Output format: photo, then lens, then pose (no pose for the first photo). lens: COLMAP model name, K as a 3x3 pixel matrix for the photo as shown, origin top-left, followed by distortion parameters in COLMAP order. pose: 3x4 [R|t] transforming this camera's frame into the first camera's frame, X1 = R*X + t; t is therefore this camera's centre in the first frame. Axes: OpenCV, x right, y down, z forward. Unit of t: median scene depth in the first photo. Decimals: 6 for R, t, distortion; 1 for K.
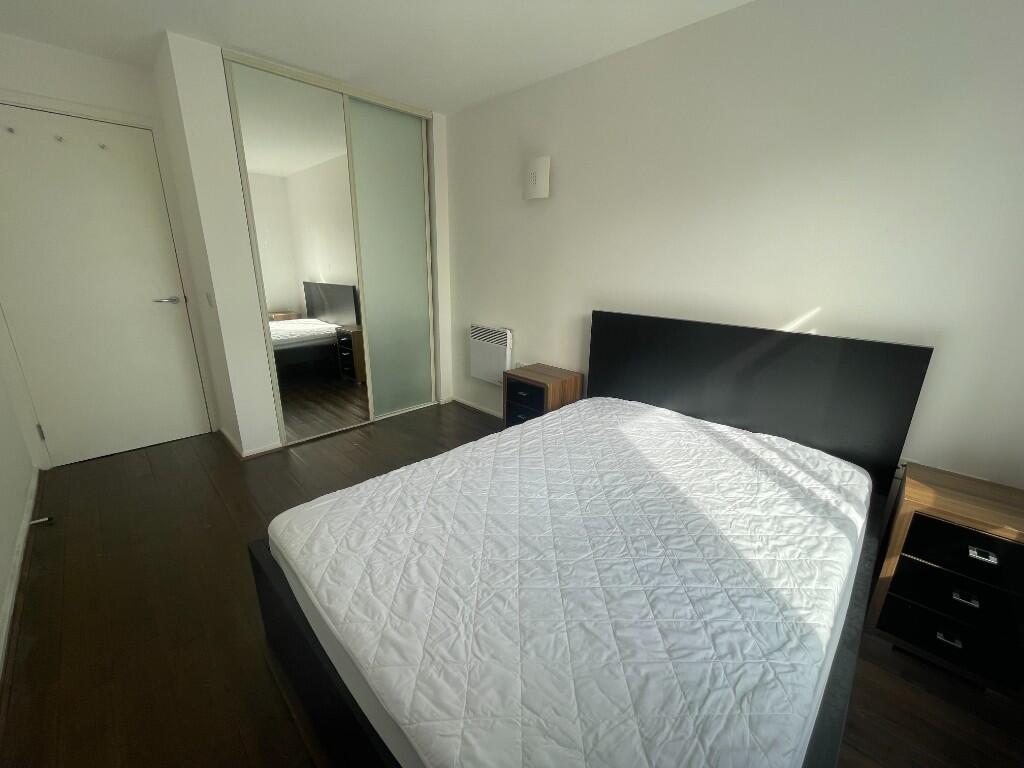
lens RADIAL K [[413.9, 0, 507.9], [0, 413.9, 381.1], [0, 0, 1]] dist [0.002657, -0.000291]
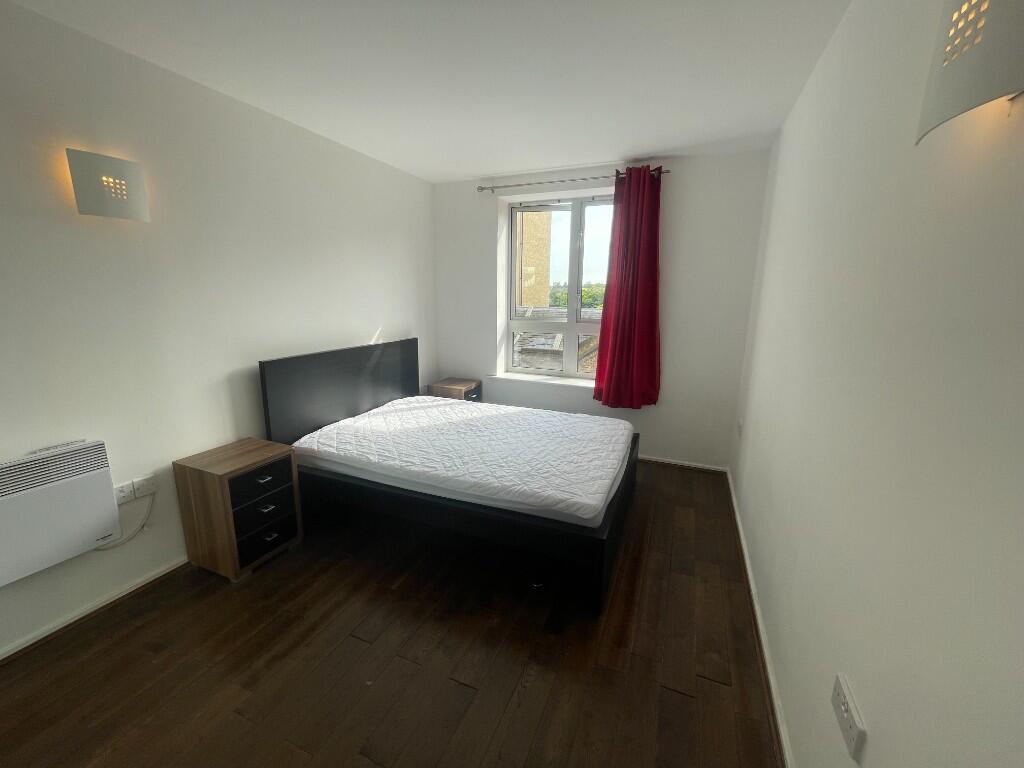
lens RADIAL K [[413.9, 0, 507.5], [0, 413.9, 385.1], [0, 0, 1]] dist [0.002657, -0.000291]
pose [[-0.401896, -0.212363, 0.890720, -0.982761], [0.232131, 0.917332, 0.323446, -0.340571], [-0.885773, 0.336755, -0.319377, 0.961338]]
